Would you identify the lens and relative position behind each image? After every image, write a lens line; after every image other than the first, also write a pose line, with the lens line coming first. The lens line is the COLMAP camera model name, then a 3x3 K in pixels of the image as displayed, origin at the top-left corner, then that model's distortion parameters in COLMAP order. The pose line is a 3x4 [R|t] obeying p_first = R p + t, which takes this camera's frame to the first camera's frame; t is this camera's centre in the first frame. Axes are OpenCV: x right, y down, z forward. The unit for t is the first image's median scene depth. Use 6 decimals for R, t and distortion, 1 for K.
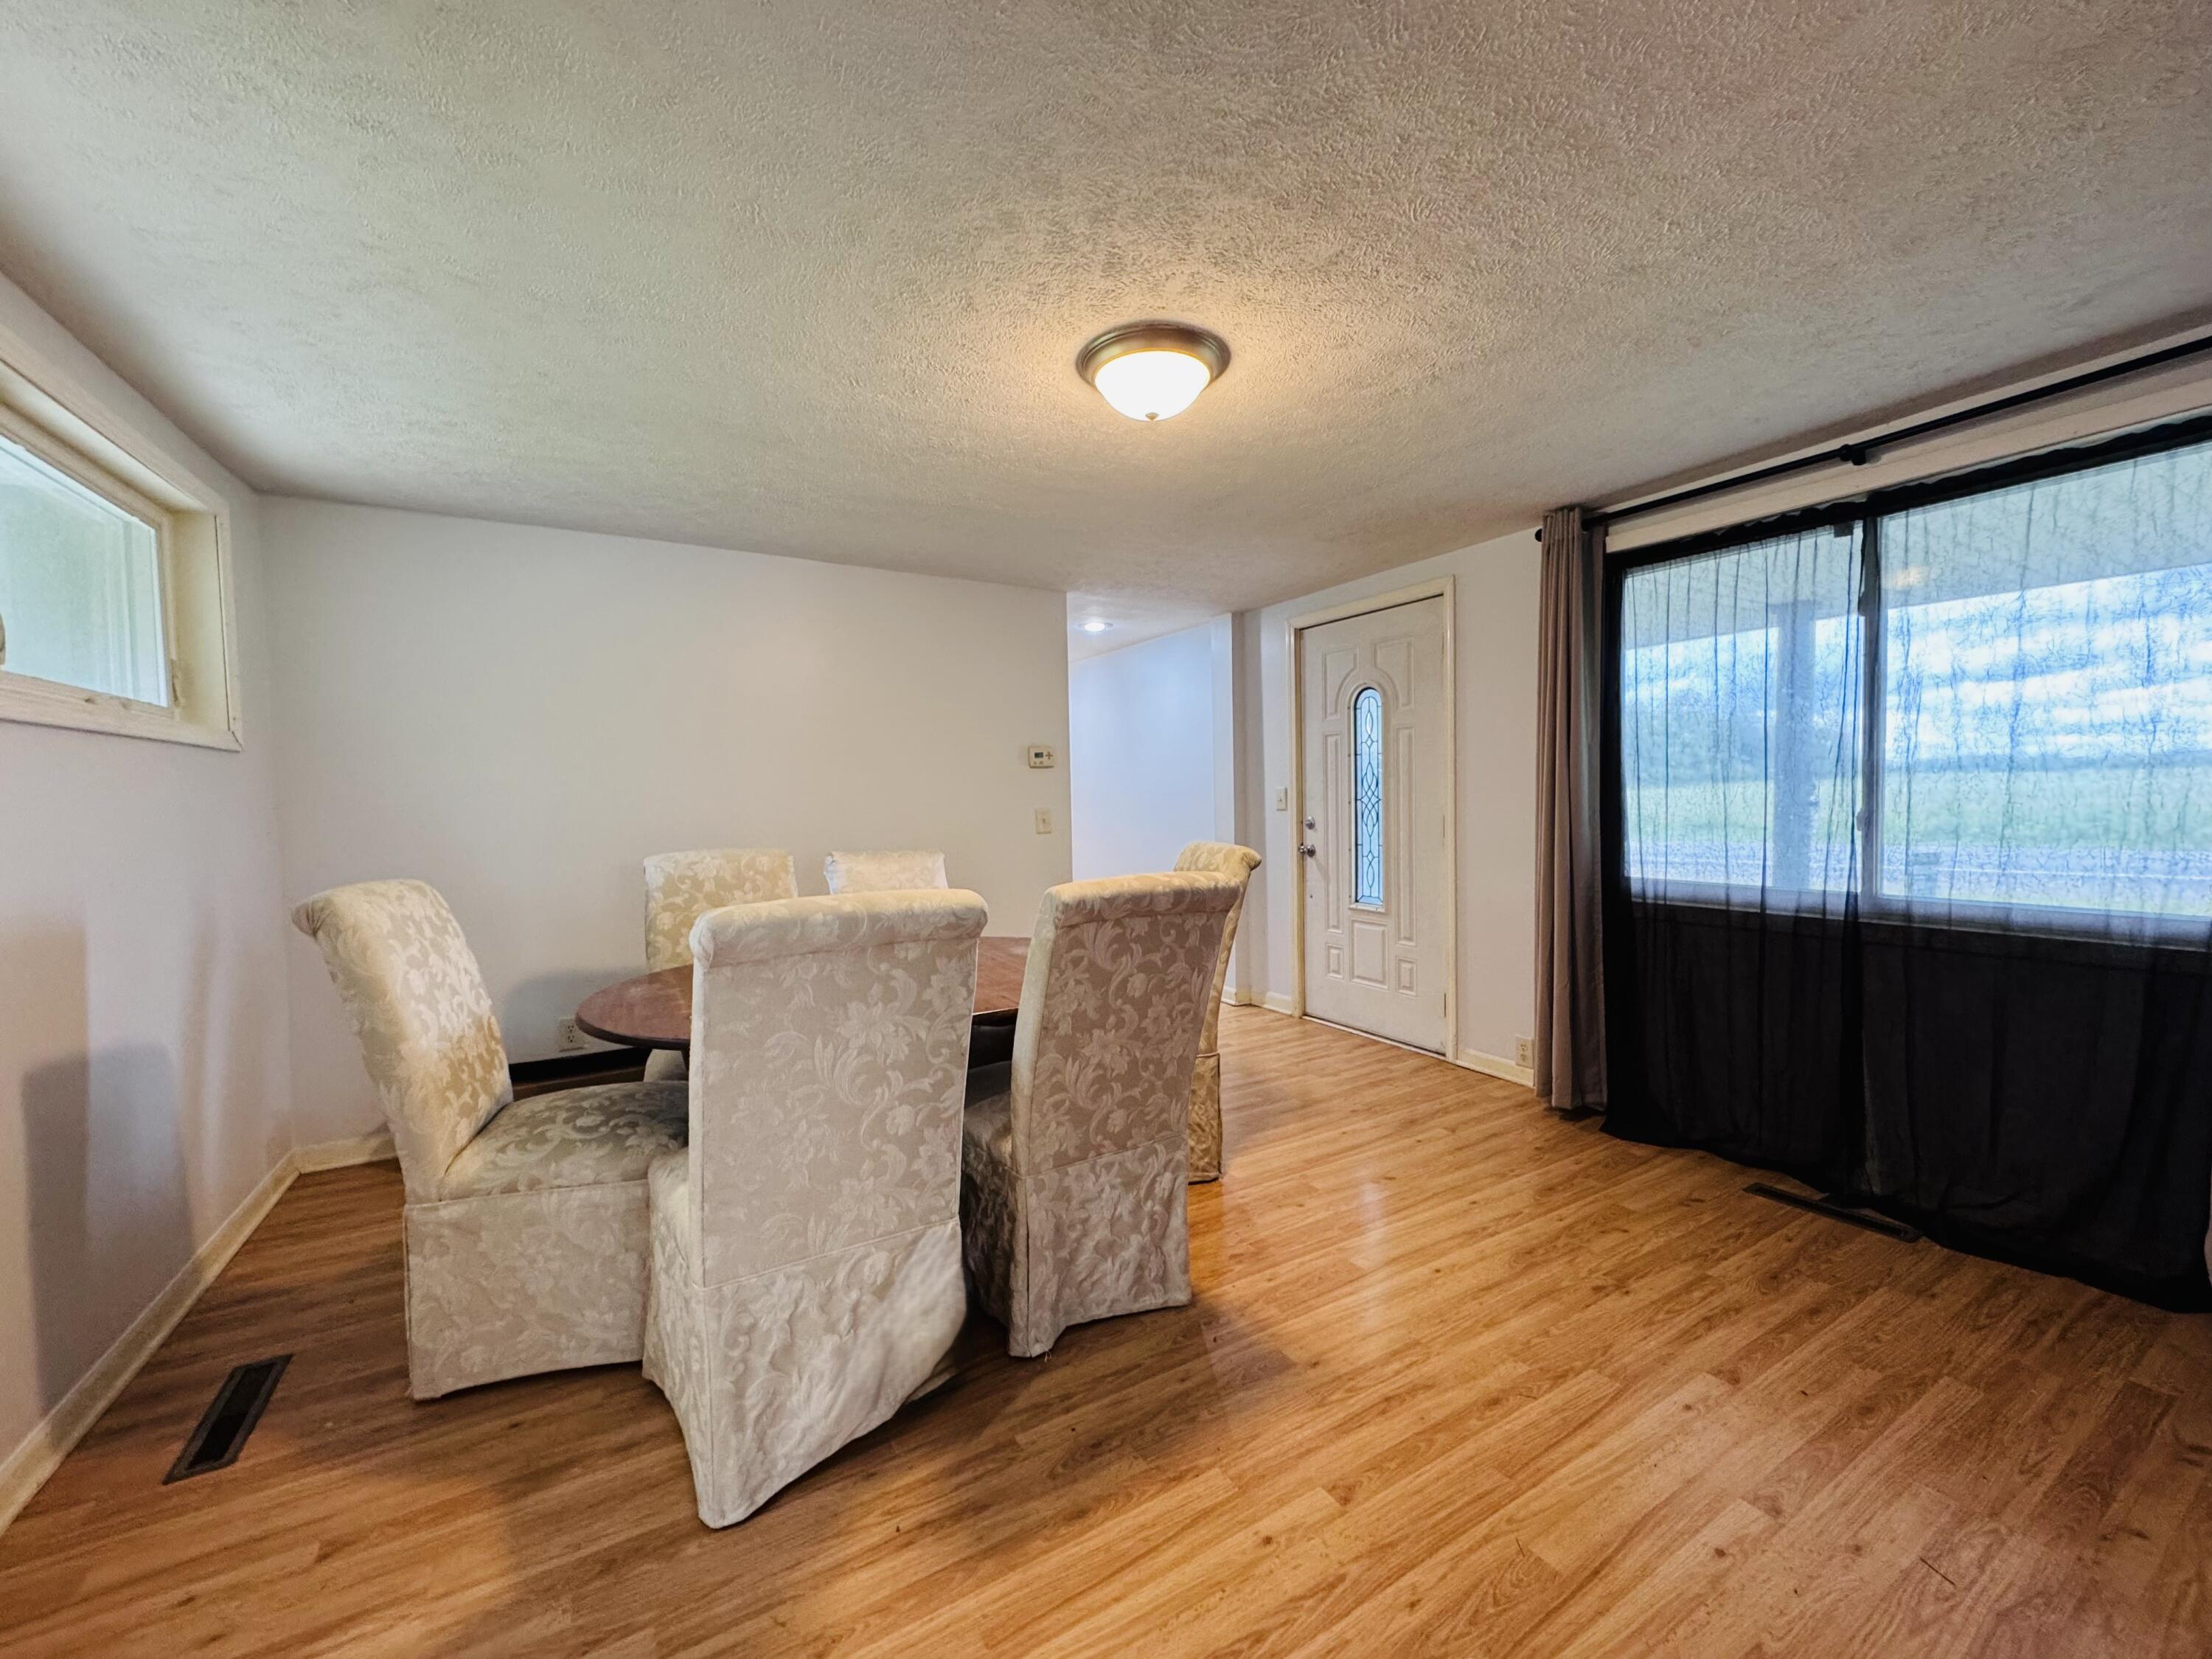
lens RADIAL K [[880.3, 0, 1109.5], [0, 880.3, 835.4], [0, 0, 1]] dist [-0.006961, 0.001748]
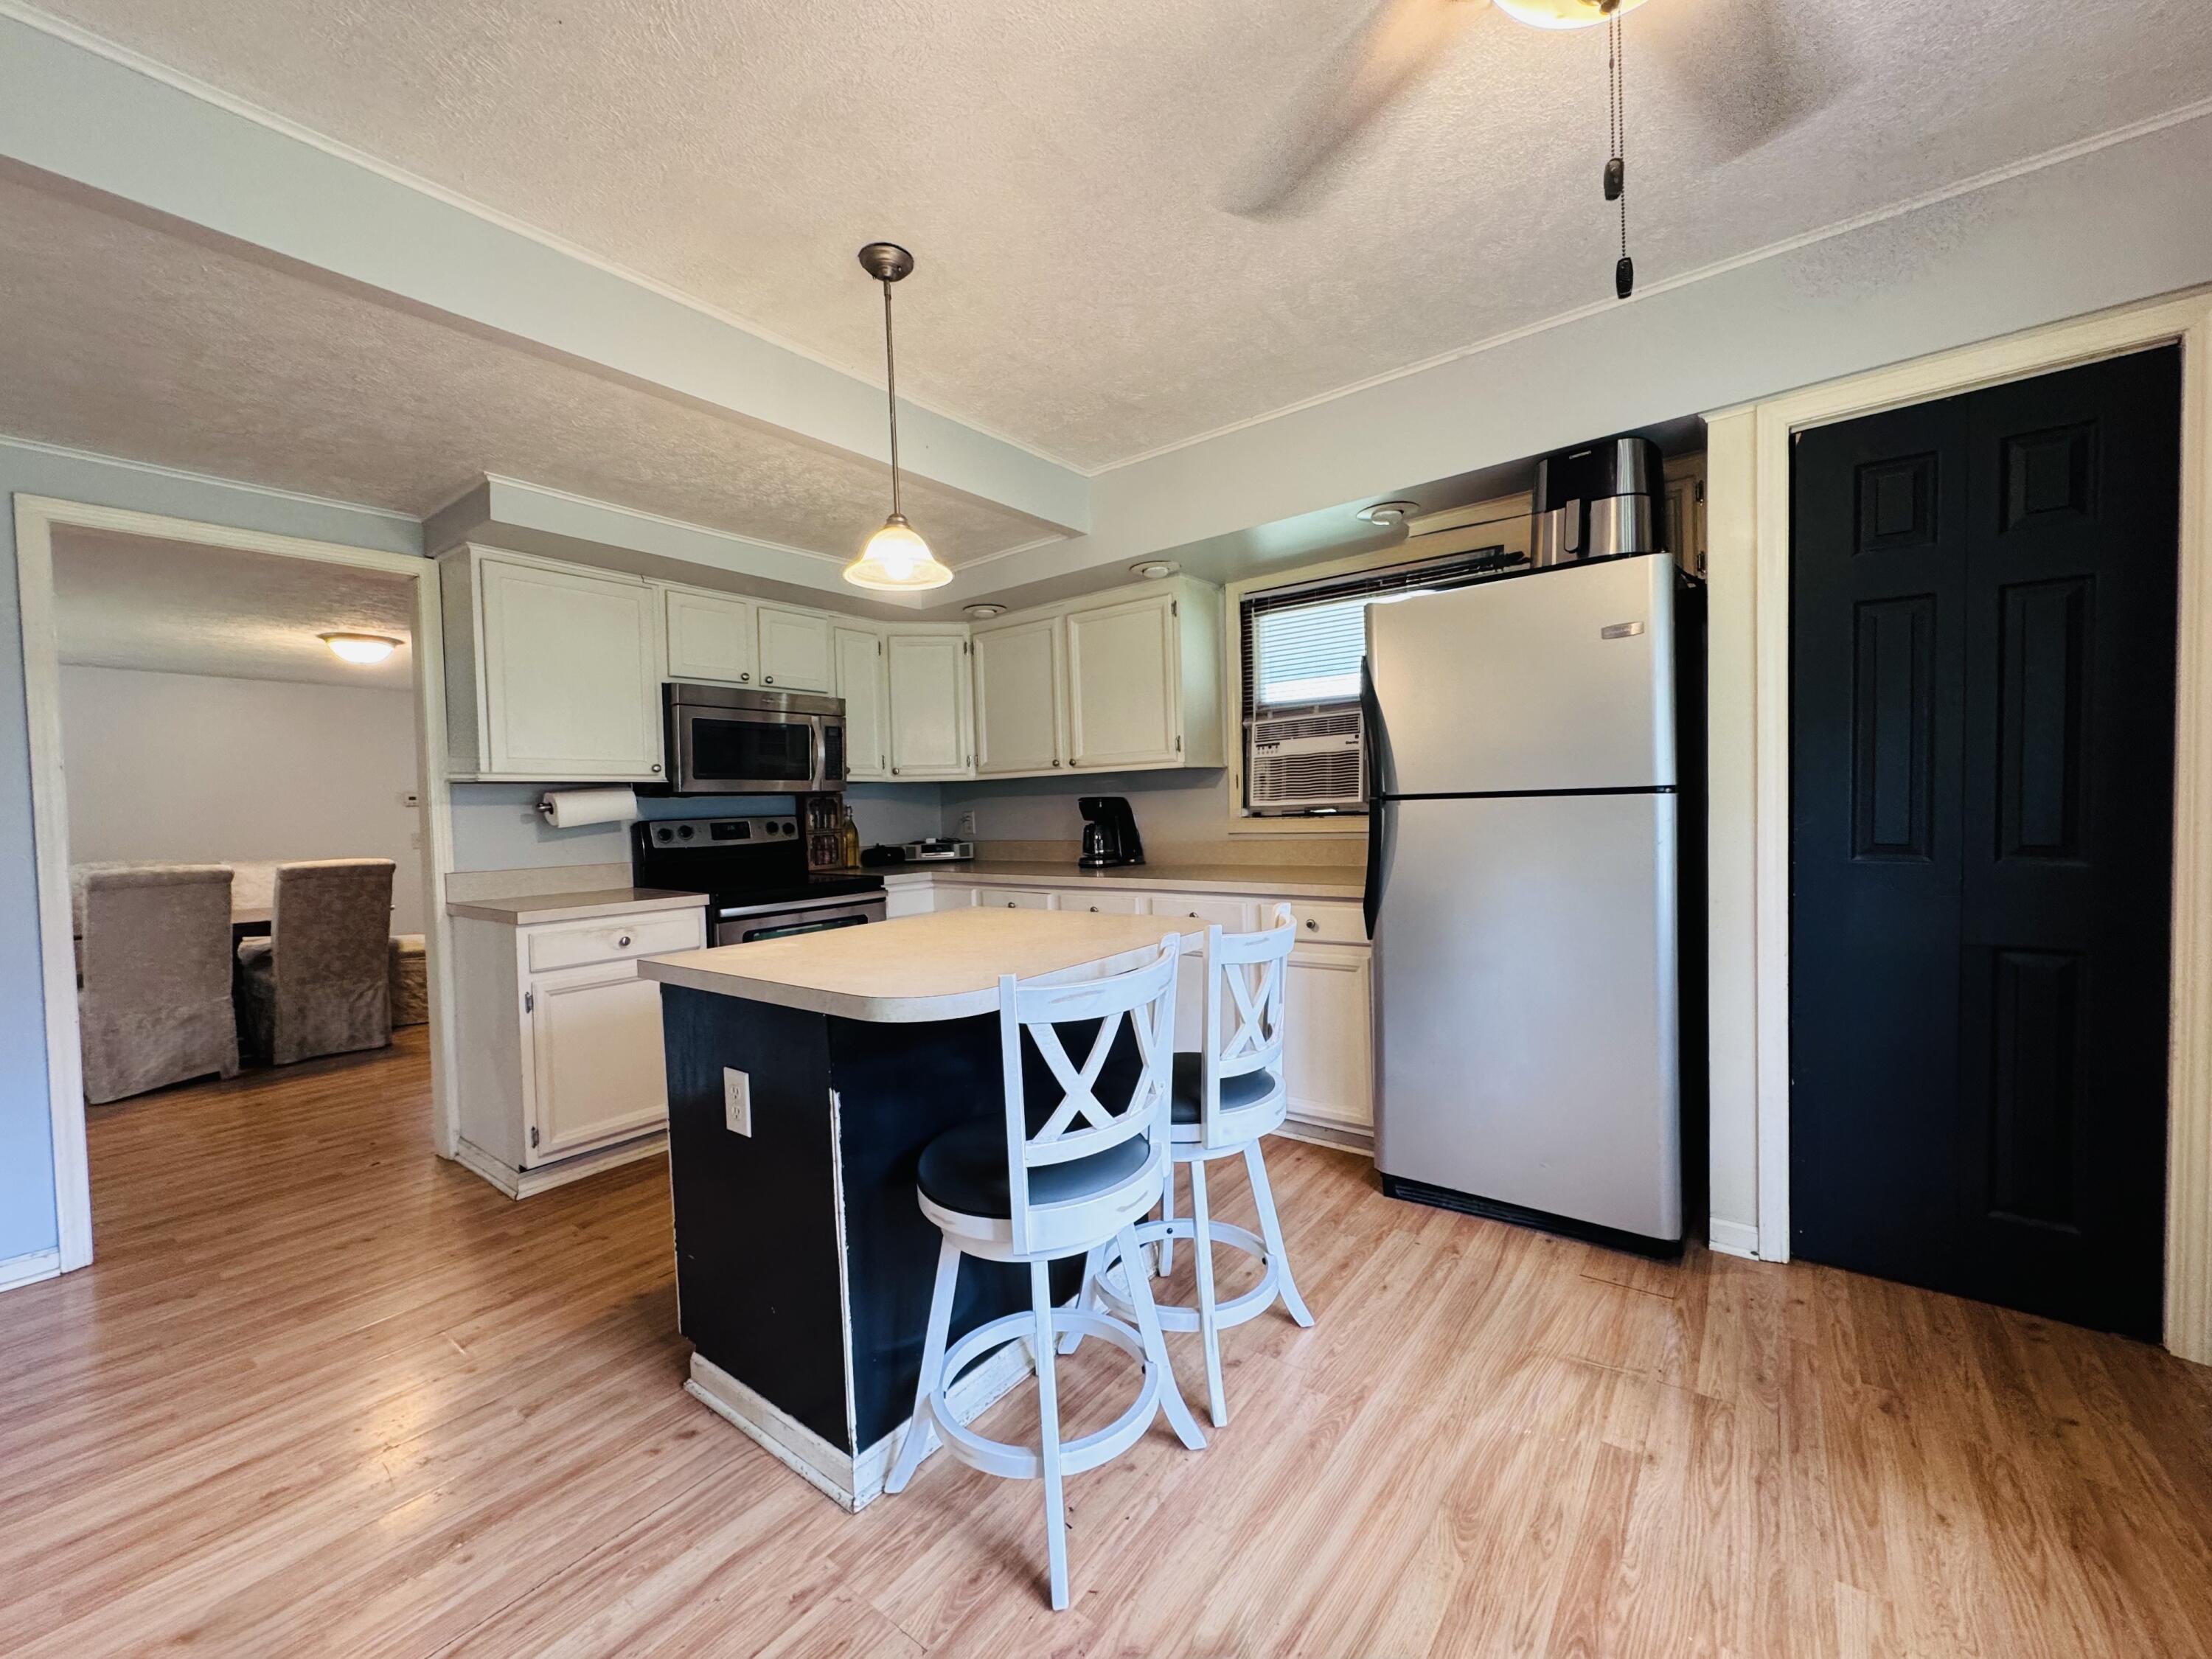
lens RADIAL K [[880.3, 0, 1109.5], [0, 880.3, 835.4], [0, 0, 1]] dist [-0.006961, 0.001748]
pose [[0.929068, -0.014530, 0.369624, 1.120577], [0.021294, 0.999672, -0.014225, 0.055950], [-0.369296, 0.021087, 0.929073, -2.042139]]
